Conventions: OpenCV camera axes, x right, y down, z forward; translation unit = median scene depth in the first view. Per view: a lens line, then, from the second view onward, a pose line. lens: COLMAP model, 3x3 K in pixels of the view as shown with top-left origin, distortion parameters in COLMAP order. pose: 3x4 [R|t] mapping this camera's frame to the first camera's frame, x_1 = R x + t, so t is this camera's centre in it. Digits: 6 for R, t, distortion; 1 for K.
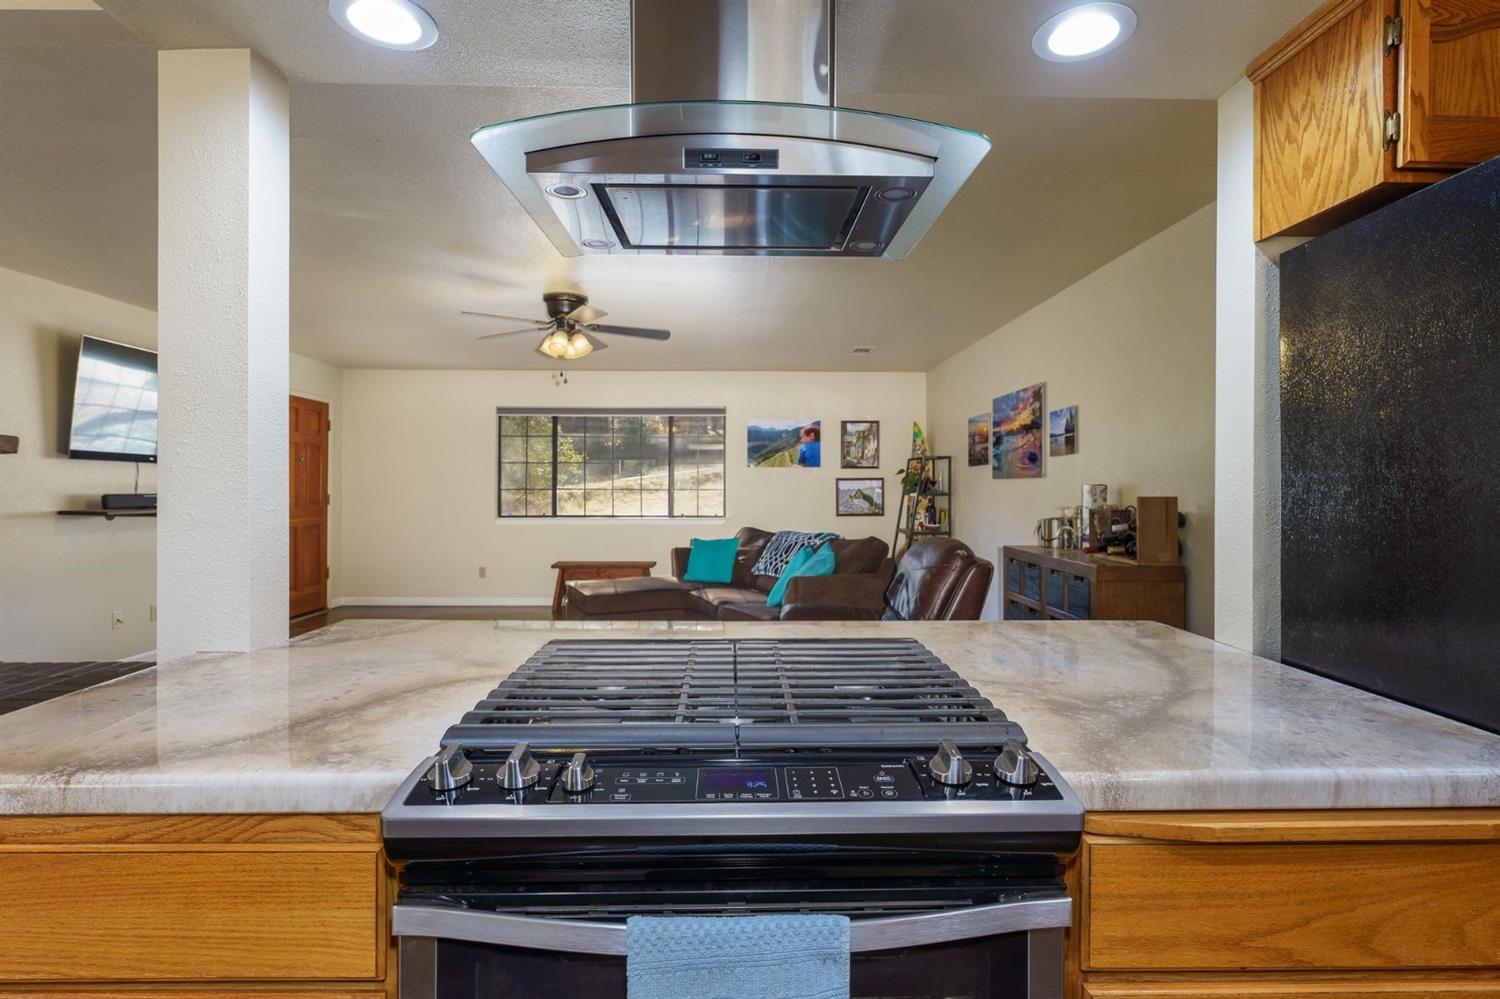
lens RADIAL K [[732.9, 0, 755.5], [0, 732.9, 487.7], [0, 0, 1]] dist [-0.000916, -0.000331]
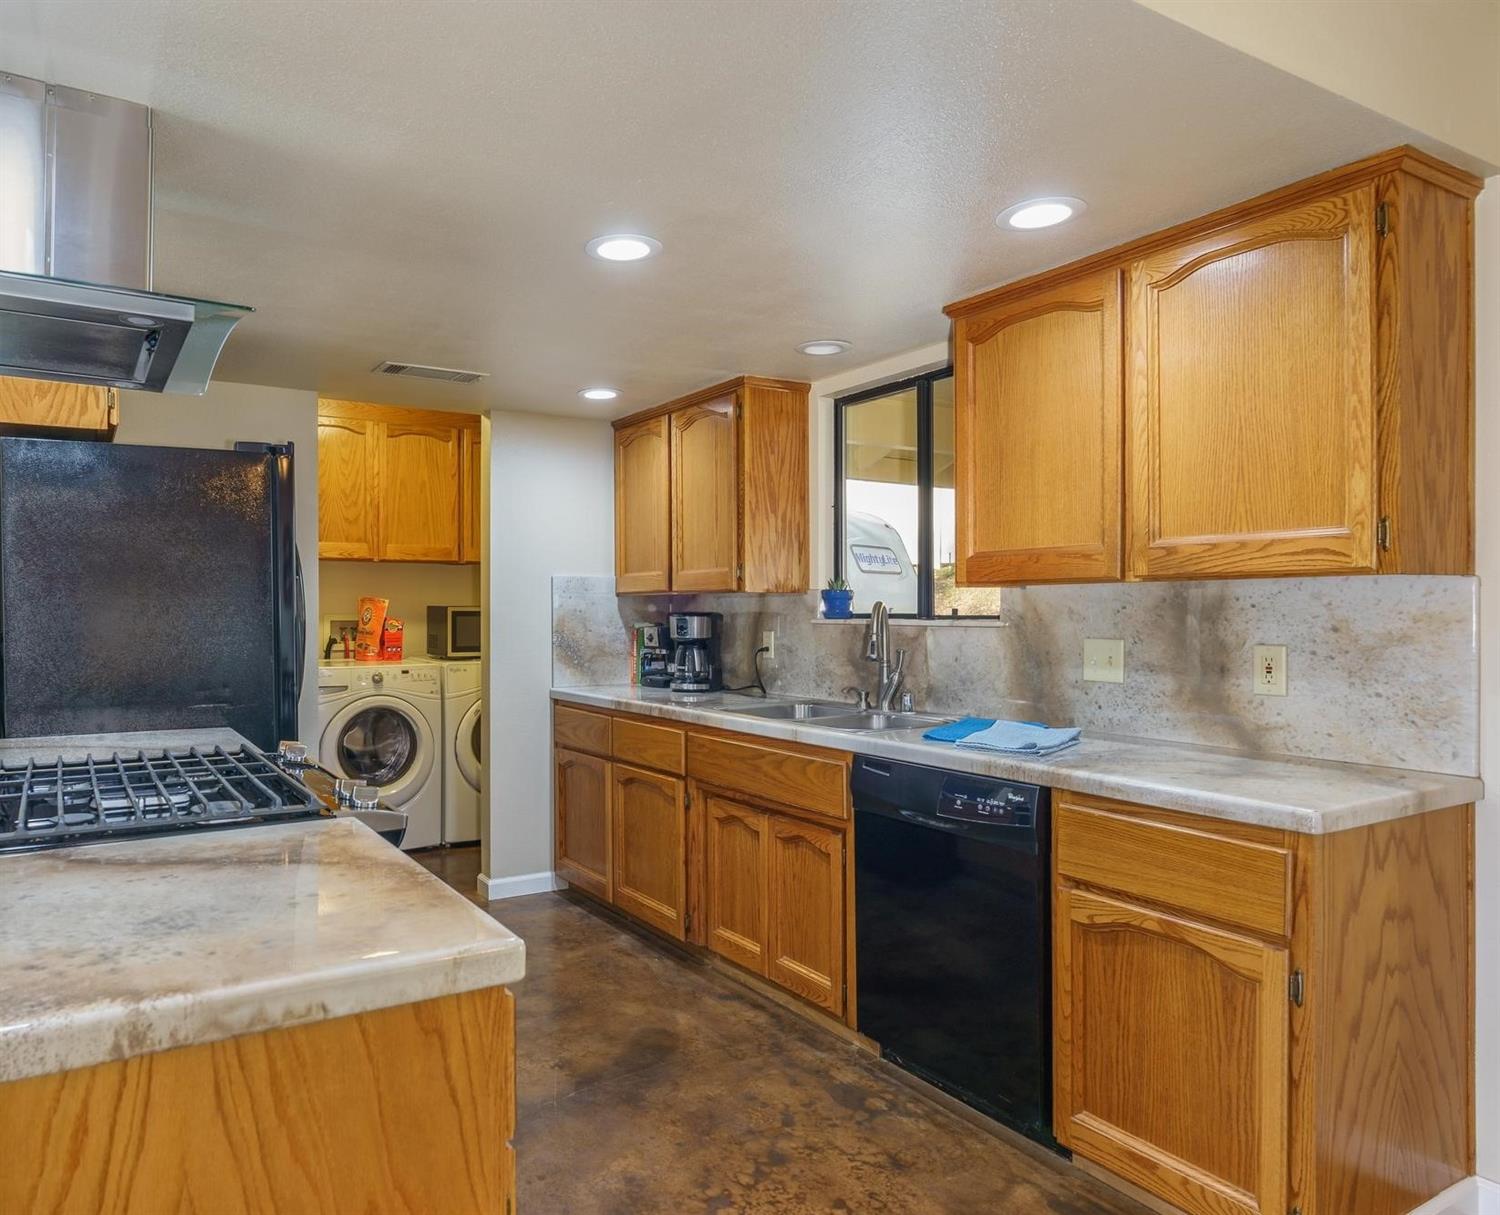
lens RADIAL K [[991.2, 0, 615.3], [0, 991.2, 585.7], [0, 0, 1]] dist [0.005102, -0.003384]
pose [[-0.463854, 0.013474, 0.885809, -0.282738], [0.001385, 0.999894, -0.014485, -0.003537], [-0.885911, -0.005492, -0.463823, 0.170076]]
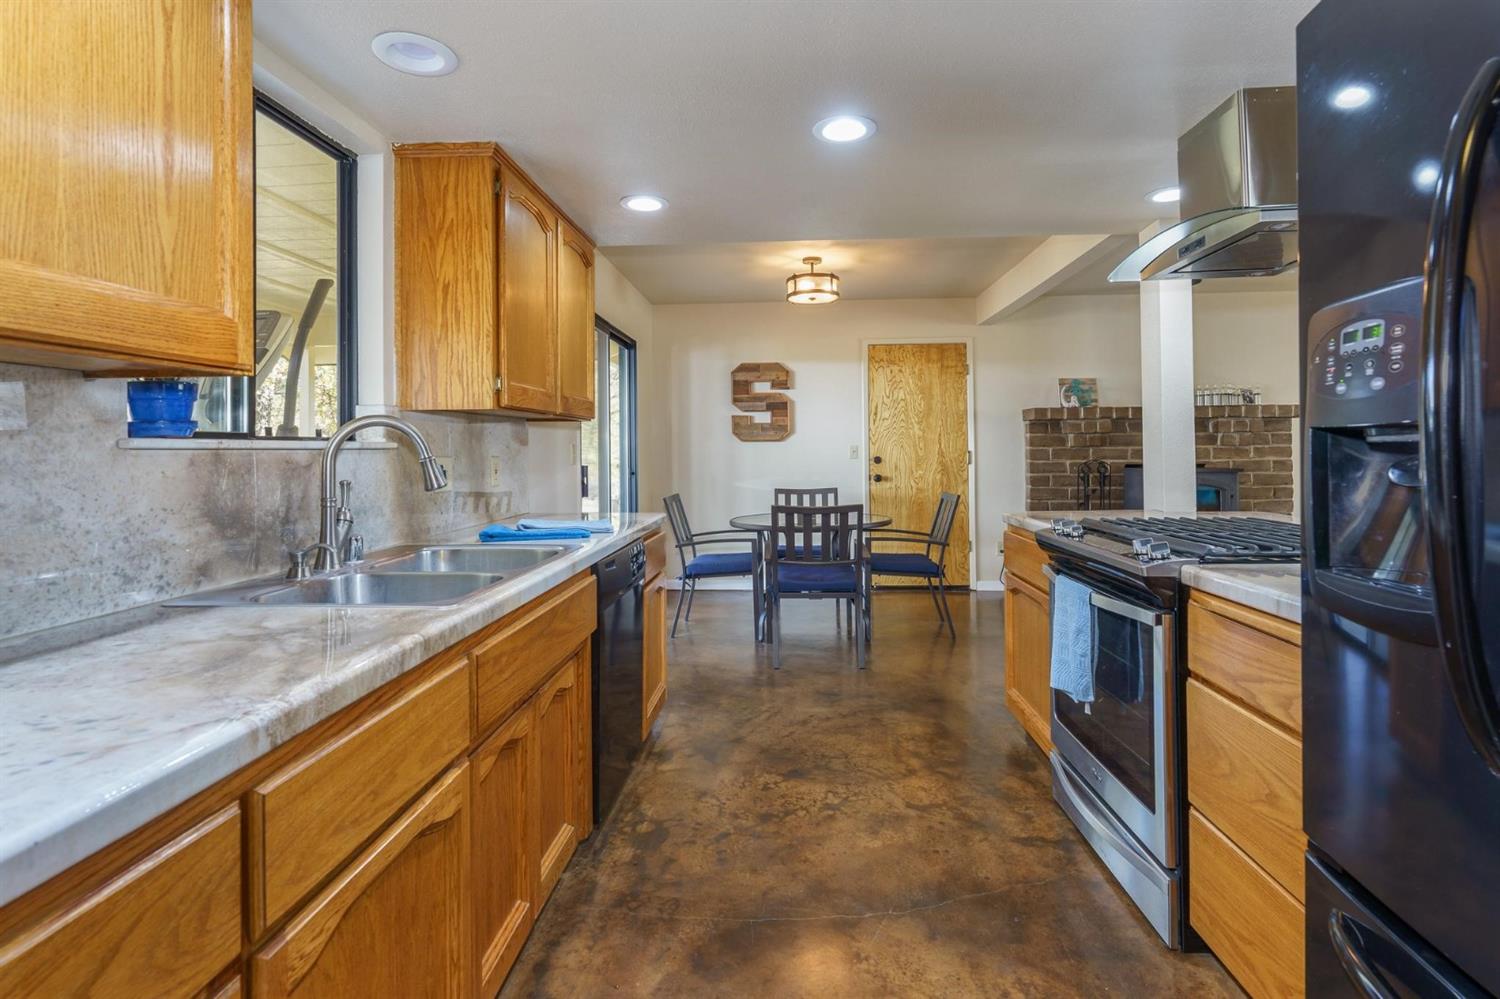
lens RADIAL K [[736.4, 0, 749.6], [0, 736.4, 434.3], [0, 0, 1]] dist [-0.000622, -0.000126]
pose [[-0.082124, -0.028902, -0.996203, 0.289669], [0.008394, 0.999524, -0.029690, 0.012129], [0.996587, -0.010800, -0.081843, 0.004122]]
